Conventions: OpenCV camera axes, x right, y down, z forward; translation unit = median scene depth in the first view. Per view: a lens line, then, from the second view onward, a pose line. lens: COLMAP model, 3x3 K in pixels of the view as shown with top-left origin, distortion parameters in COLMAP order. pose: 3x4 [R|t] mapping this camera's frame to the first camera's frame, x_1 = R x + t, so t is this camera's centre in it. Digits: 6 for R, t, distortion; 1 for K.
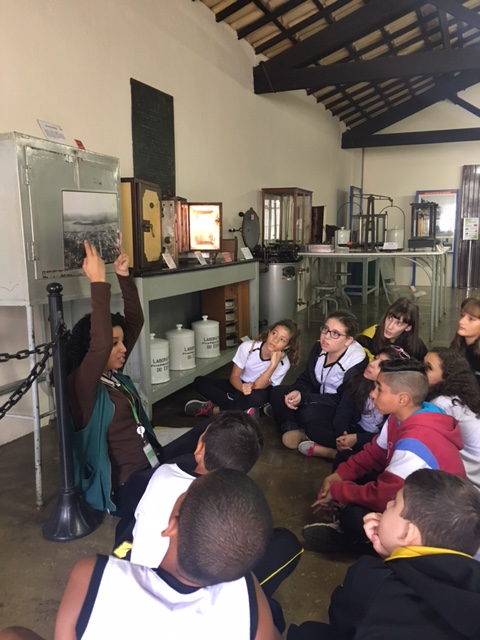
lens RADIAL K [[541.3, 0, 240.0], [0, 541.3, 320.0], [0, 0, 1]] dist [0.093712, -0.137451]
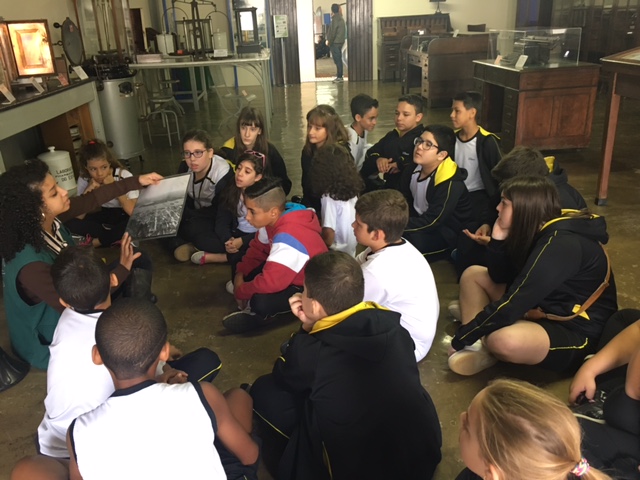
lens RADIAL K [[541.3, 0, 320.0], [0, 541.3, 240.0], [0, 0, 1]] dist [0.093712, -0.137451]
pose [[0.888233, -0.197856, 0.414603, -0.069018], [0.105073, 0.966075, 0.235921, -0.024535], [-0.447216, -0.165989, 0.878889, -0.058884]]
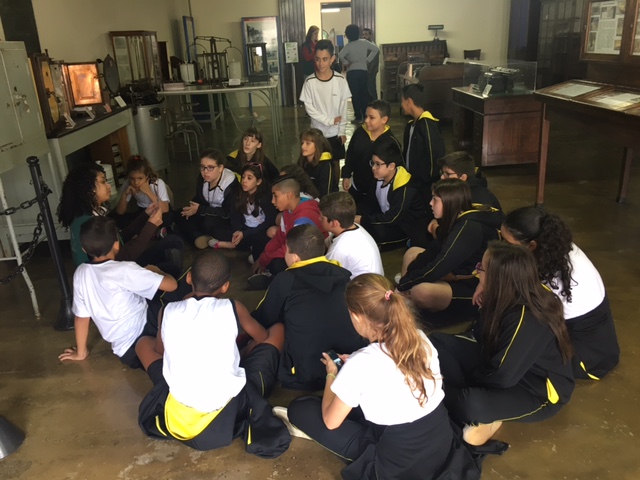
lens RADIAL K [[541.3, 0, 320.0], [0, 541.3, 240.0], [0, 0, 1]] dist [0.093712, -0.137451]
pose [[0.900700, -0.181013, 0.394935, -0.116496], [0.105450, 0.972969, 0.205454, -0.030682], [-0.421450, -0.143407, 0.895441, -0.256482]]
